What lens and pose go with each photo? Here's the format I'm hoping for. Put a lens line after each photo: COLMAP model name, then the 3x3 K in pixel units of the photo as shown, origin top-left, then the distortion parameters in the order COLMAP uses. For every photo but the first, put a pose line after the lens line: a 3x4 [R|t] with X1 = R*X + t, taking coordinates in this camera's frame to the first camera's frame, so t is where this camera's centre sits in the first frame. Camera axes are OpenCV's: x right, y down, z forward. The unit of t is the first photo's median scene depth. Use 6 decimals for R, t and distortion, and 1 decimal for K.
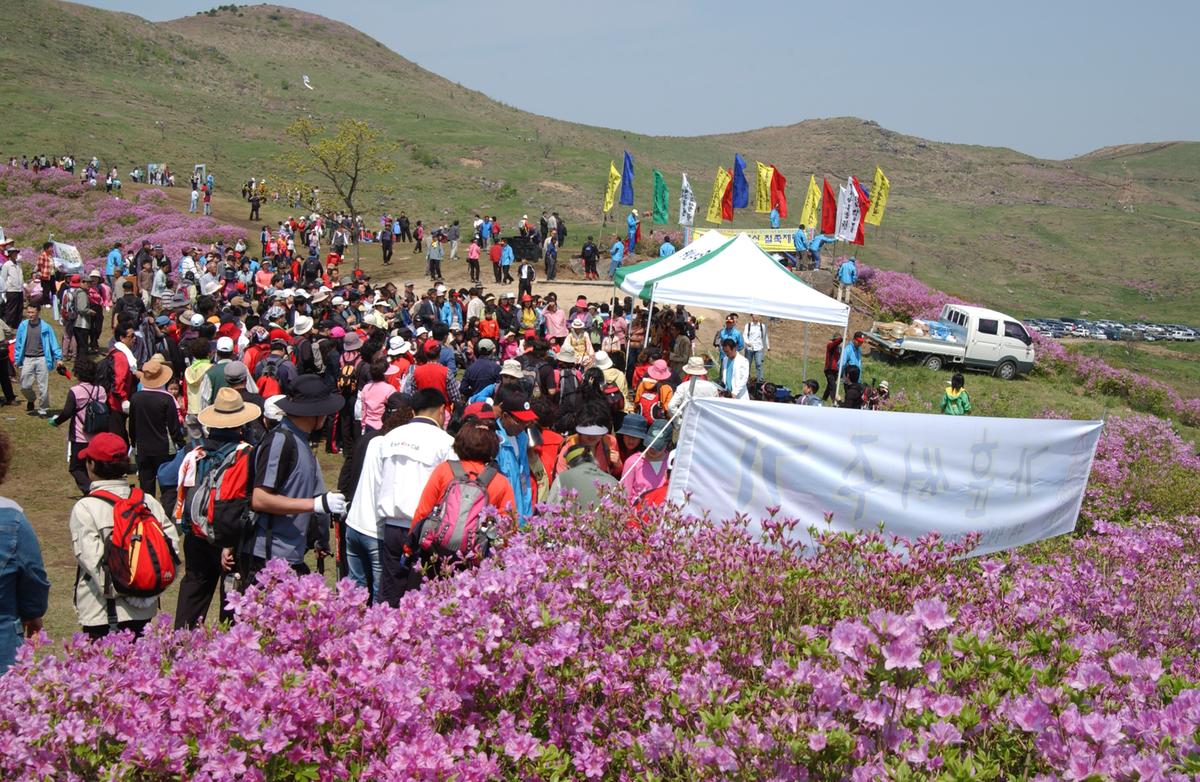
lens RADIAL K [[1482.8, 0, 602.0], [0, 1482.8, 410.4], [0, 0, 1]] dist [-0.125719, 0.185514]
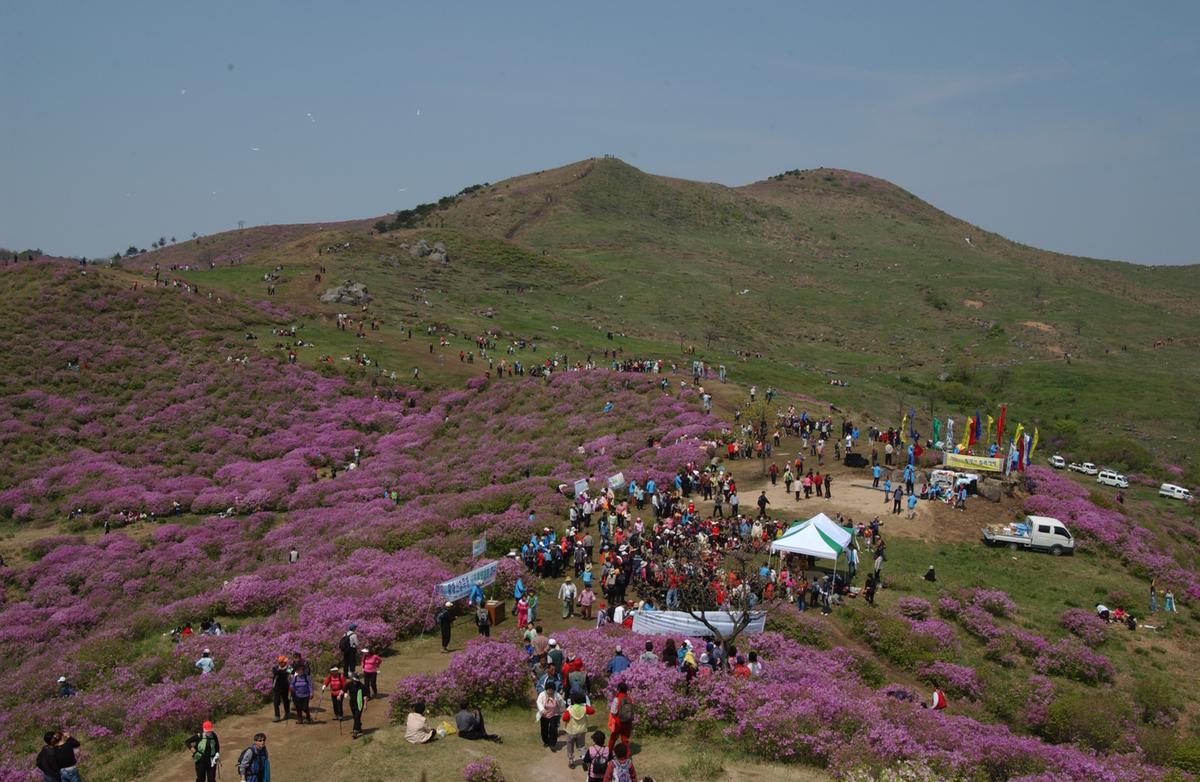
lens RADIAL K [[1441.3, 0, 580.4], [0, 1441.3, 366.9], [0, 0, 1]] dist [-0.166076, 0.132835]
pose [[0.910632, 0.013815, -0.412988, 0.106575], [-0.041479, 0.997449, -0.058095, -0.030855], [0.411132, 0.070034, 0.908882, -0.225083]]
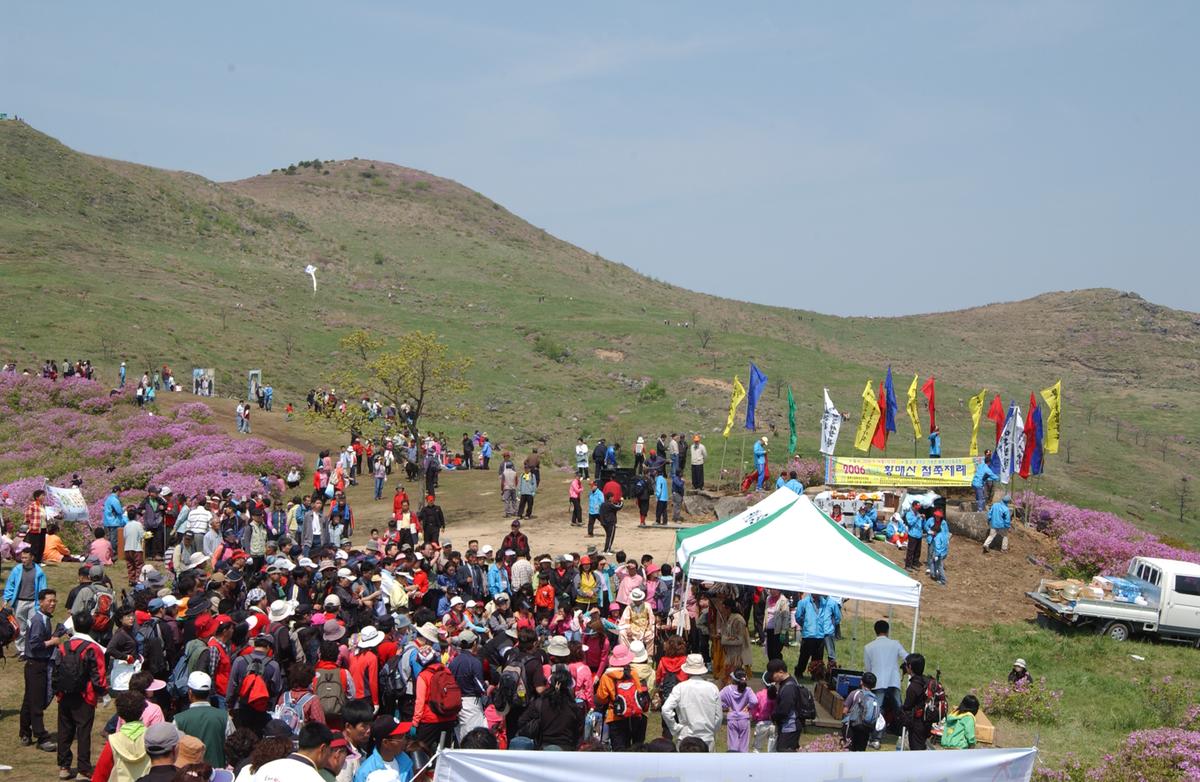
lens RADIAL K [[1931.8, 0, 600.9], [0, 1931.8, 411.4], [0, 0, 1]] dist [-0.024269, 0.165083]
pose [[0.994812, -0.007133, -0.101480, 0.011798], [-0.006219, 0.991408, -0.130656, -0.002627], [0.101540, 0.130609, 0.986221, -0.016685]]
